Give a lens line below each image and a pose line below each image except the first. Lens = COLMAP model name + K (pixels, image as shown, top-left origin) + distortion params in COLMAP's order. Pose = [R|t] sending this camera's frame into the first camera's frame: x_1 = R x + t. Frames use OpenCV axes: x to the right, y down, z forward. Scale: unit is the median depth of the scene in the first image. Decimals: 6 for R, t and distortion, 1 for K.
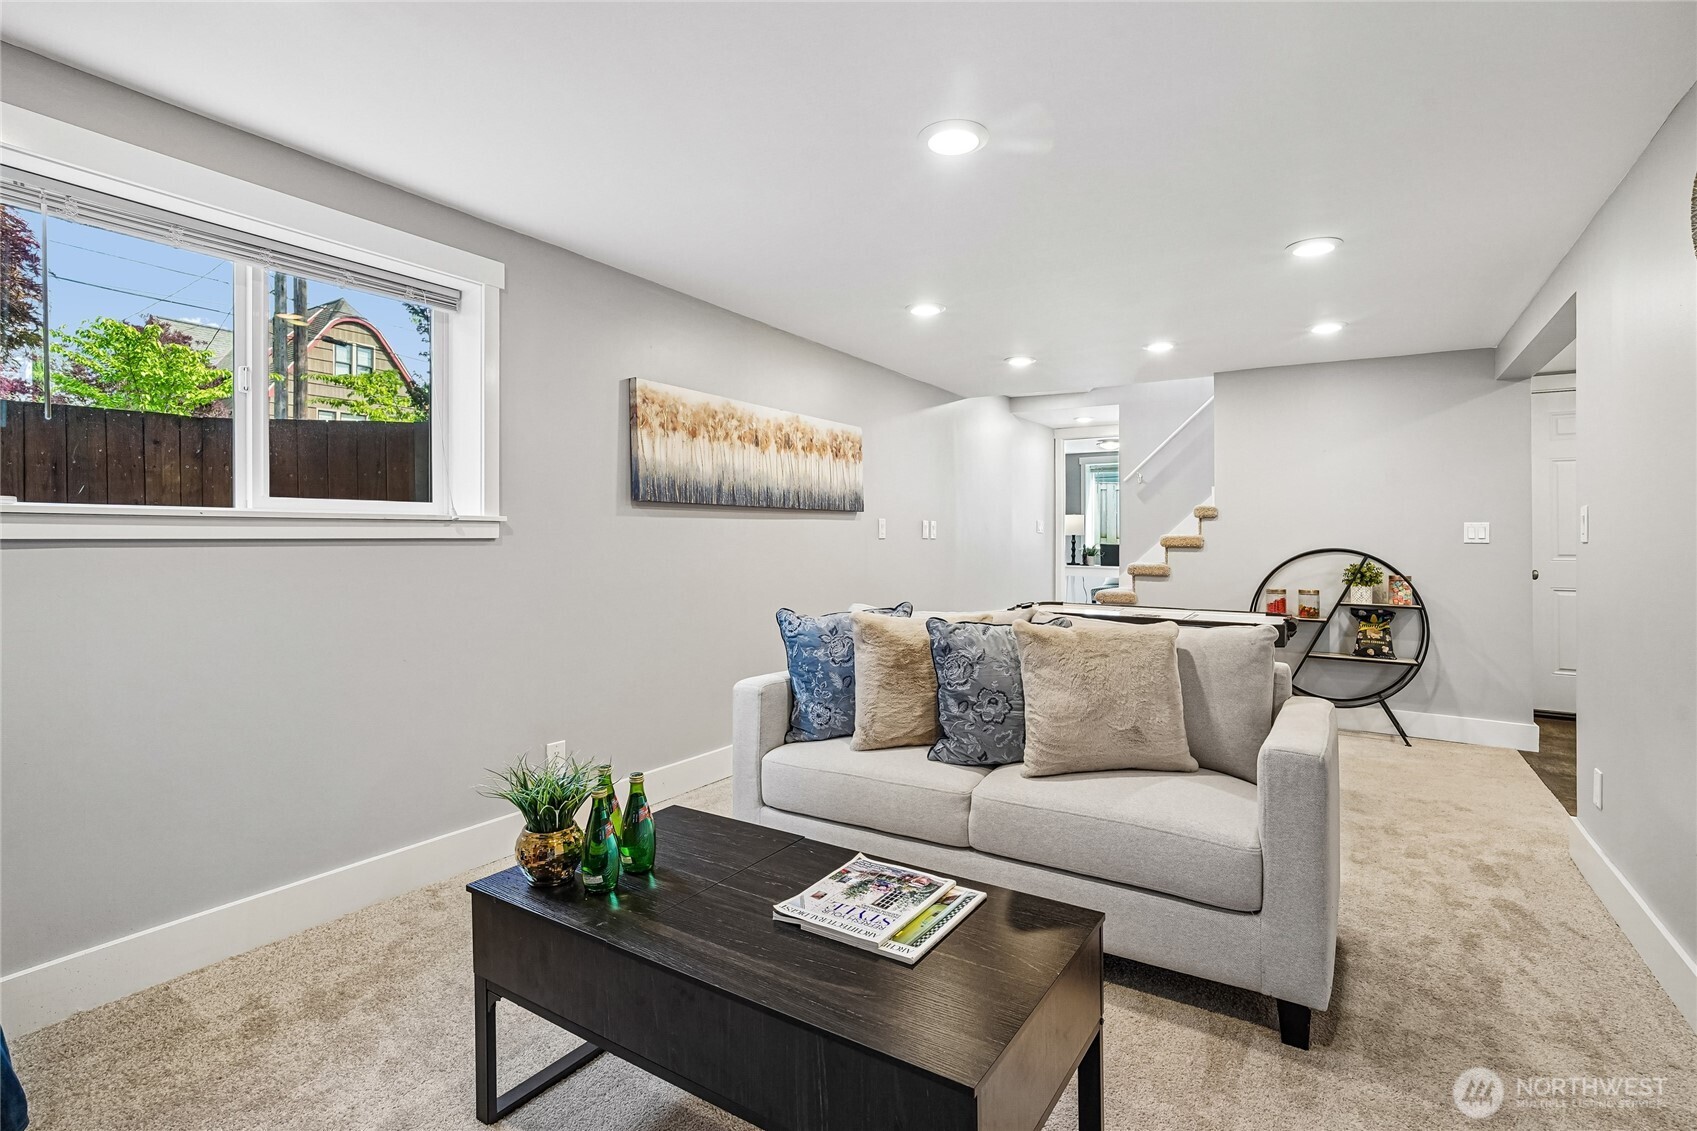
lens RADIAL K [[818.0, 0, 852.4], [0, 818.0, 550.7], [0, 0, 1]] dist [-0.010520, -0.000305]
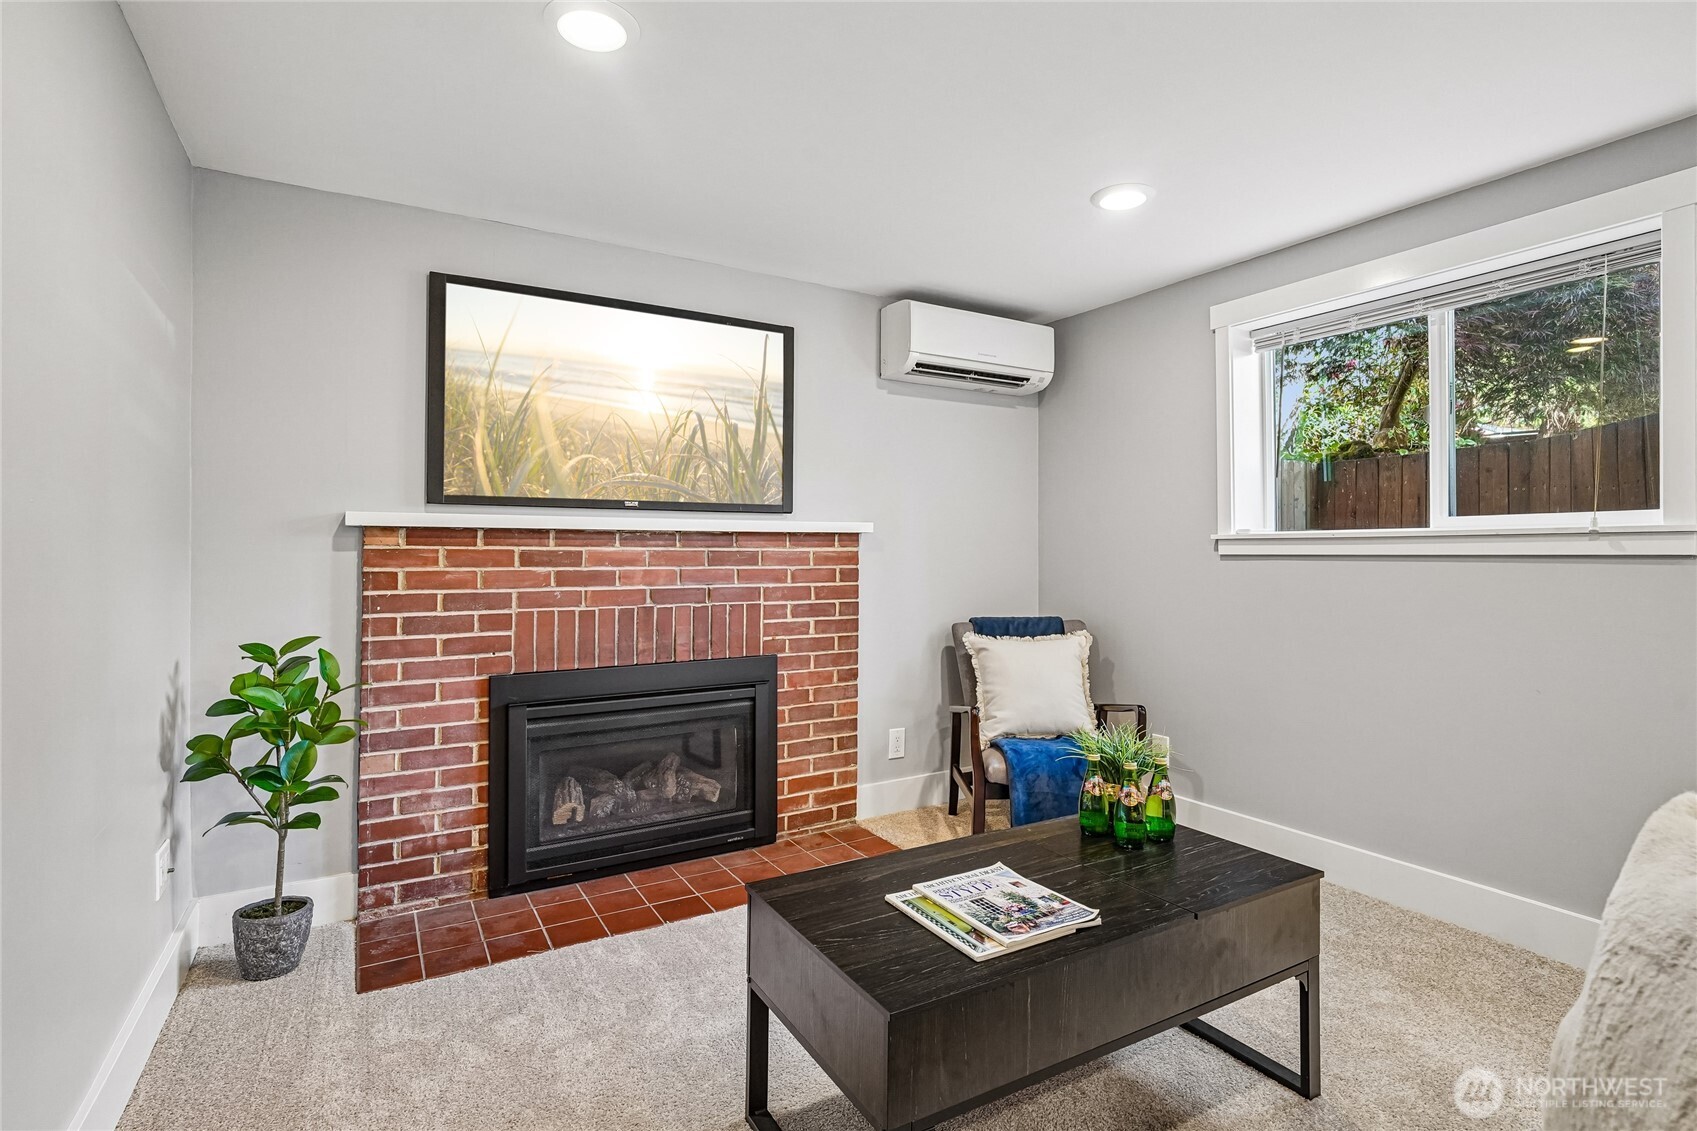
lens RADIAL K [[818.0, 0, 852.4], [0, 818.0, 550.7], [0, 0, 1]] dist [-0.010520, -0.000305]
pose [[-0.454336, -0.002081, -0.890828, 0.984364], [-0.015087, 0.999872, 0.005359, -0.021792], [0.890702, 0.015875, -0.454310, 1.239778]]
